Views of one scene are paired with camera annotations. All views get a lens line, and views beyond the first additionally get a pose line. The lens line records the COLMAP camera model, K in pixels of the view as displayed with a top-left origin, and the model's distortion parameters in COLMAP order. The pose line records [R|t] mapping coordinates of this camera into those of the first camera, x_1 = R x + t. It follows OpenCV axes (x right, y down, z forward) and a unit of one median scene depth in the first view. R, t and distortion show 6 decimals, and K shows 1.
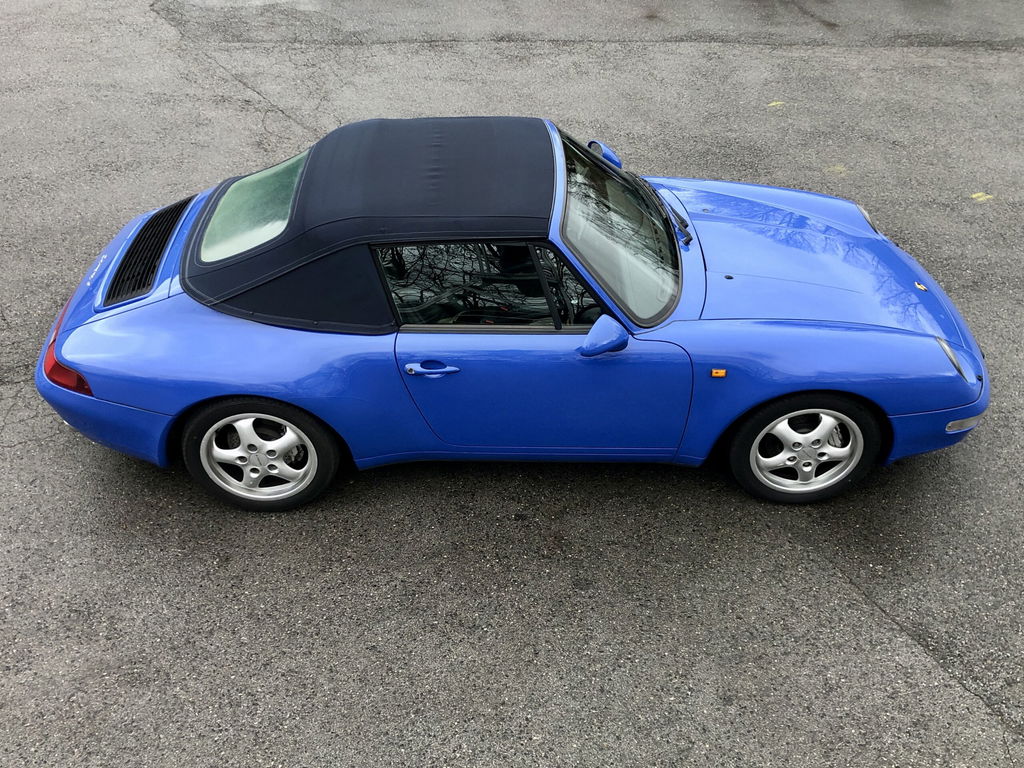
lens RADIAL K [[1016.3, 0, 512.0], [0, 1016.3, 384.0], [0, 0, 1]] dist [0.008117, -0.001100]
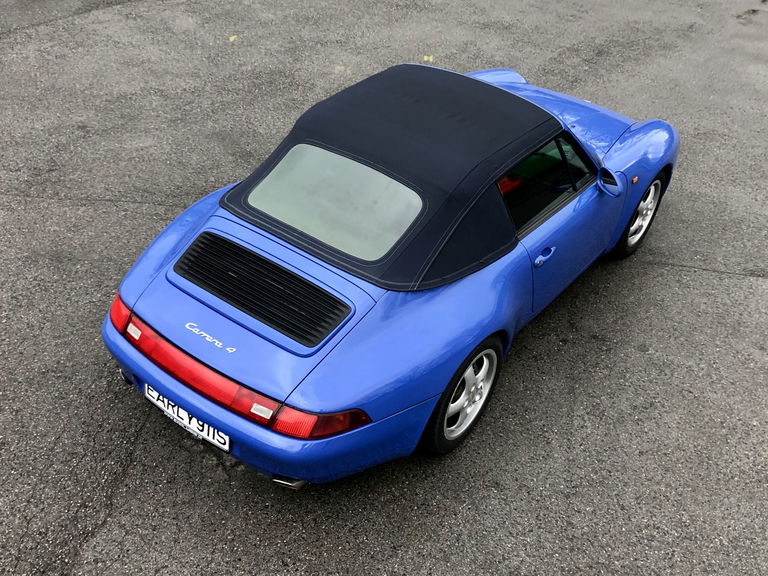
lens RADIAL K [[852.8, 0, 384.0], [0, 852.8, 288.0], [0, 0, 1]] dist [0.108844, -0.352413]
pose [[0.598230, -0.434519, 0.673286, -0.903801], [0.421032, 0.885334, 0.197273, -0.264848], [-0.681801, 0.165460, 0.712580, 0.358603]]
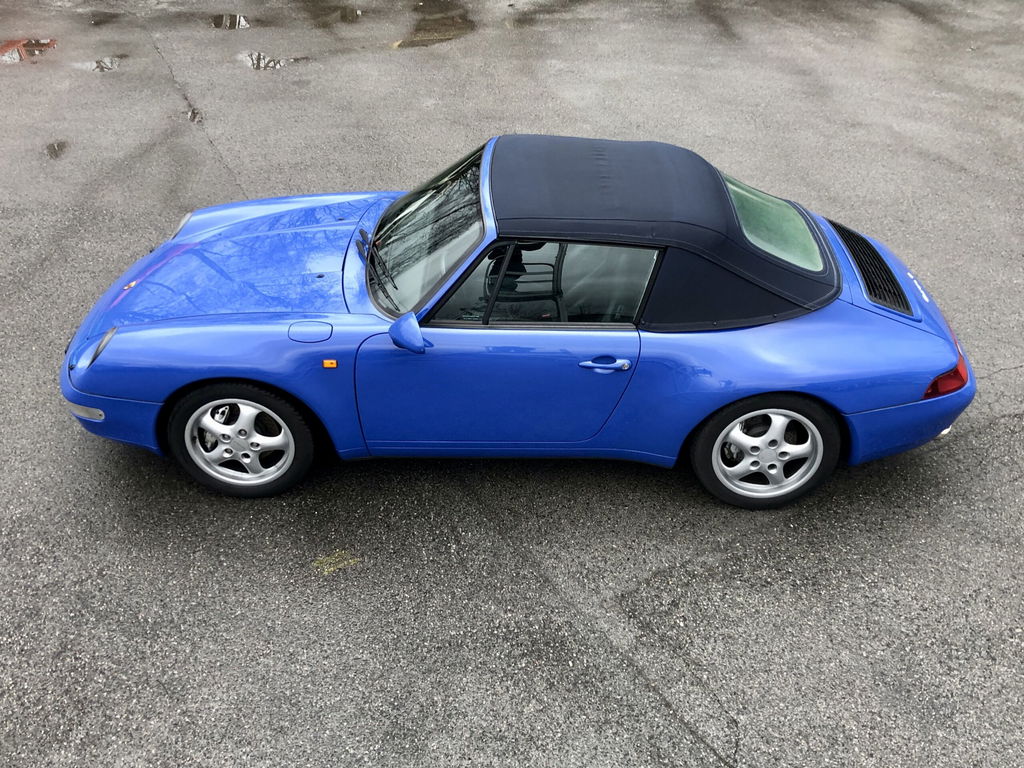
lens RADIAL K [[1016.3, 0, 512.0], [0, 1016.3, 384.0], [0, 0, 1]] dist [0.008117, -0.001100]
pose [[-0.999414, -0.033697, -0.006054, 0.020206], [-0.016106, 0.306700, 0.951670, -1.189035], [-0.030211, 0.951210, -0.307063, 1.578284]]
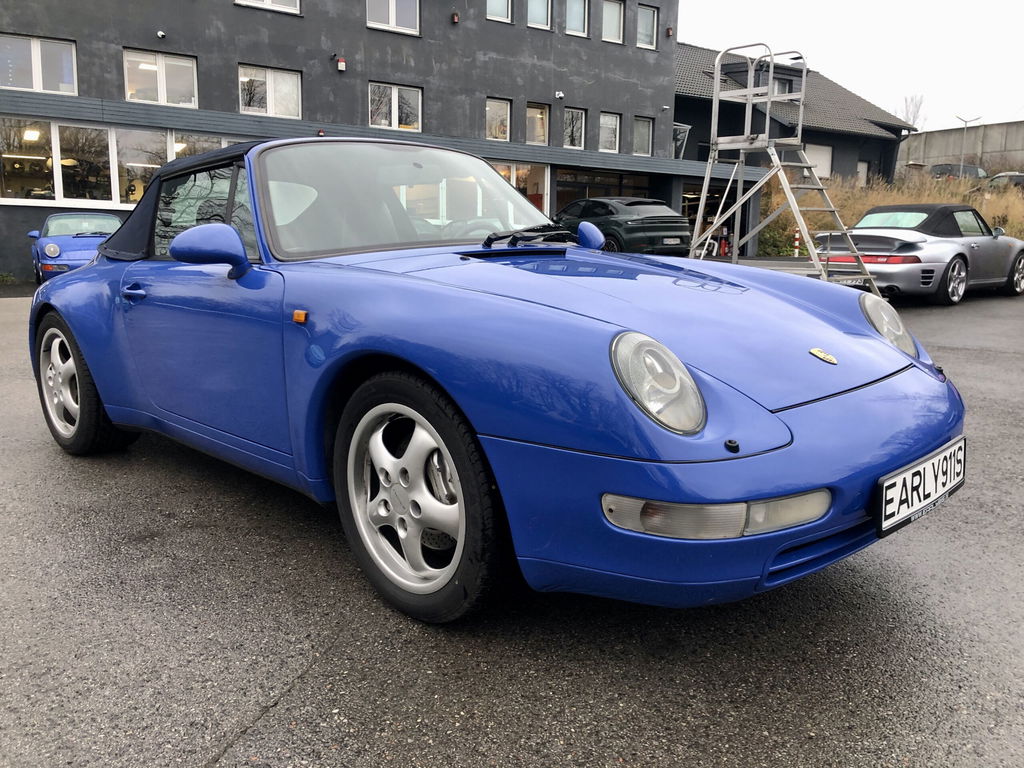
lens RADIAL K [[843.5, 0, 512.0], [0, 843.5, 384.0], [0, 0, 1]] dist [0.017358, -0.012679]
pose [[0.701897, 0.111017, -0.703574, 0.671668], [-0.416193, 0.865534, -0.278628, 0.120683], [0.578035, 0.488390, 0.653721, 0.708044]]
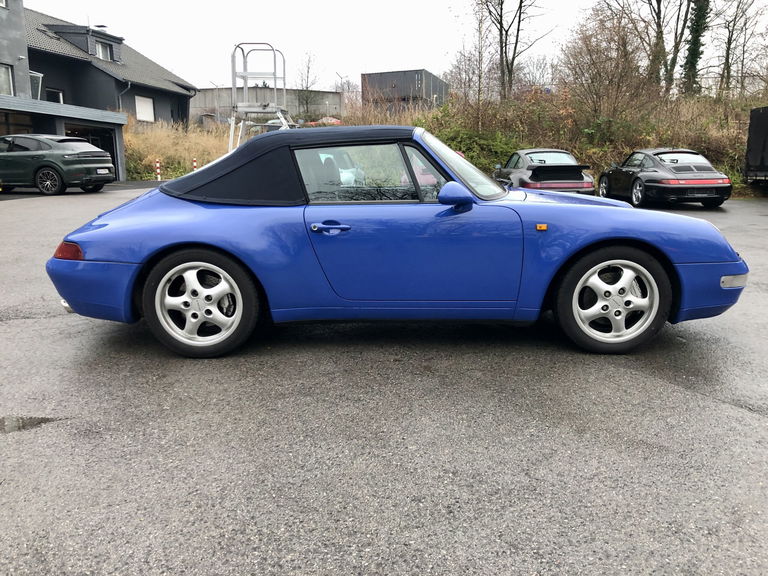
lens RADIAL K [[632.6, 0, 384.0], [0, 632.6, 288.0], [0, 0, 1]] dist [0.017358, -0.012679]
pose [[0.999654, -0.016016, -0.020889, 0.009031], [0.005693, 0.906359, -0.422471, 0.401833], [0.025699, 0.422206, 0.906136, 0.251050]]
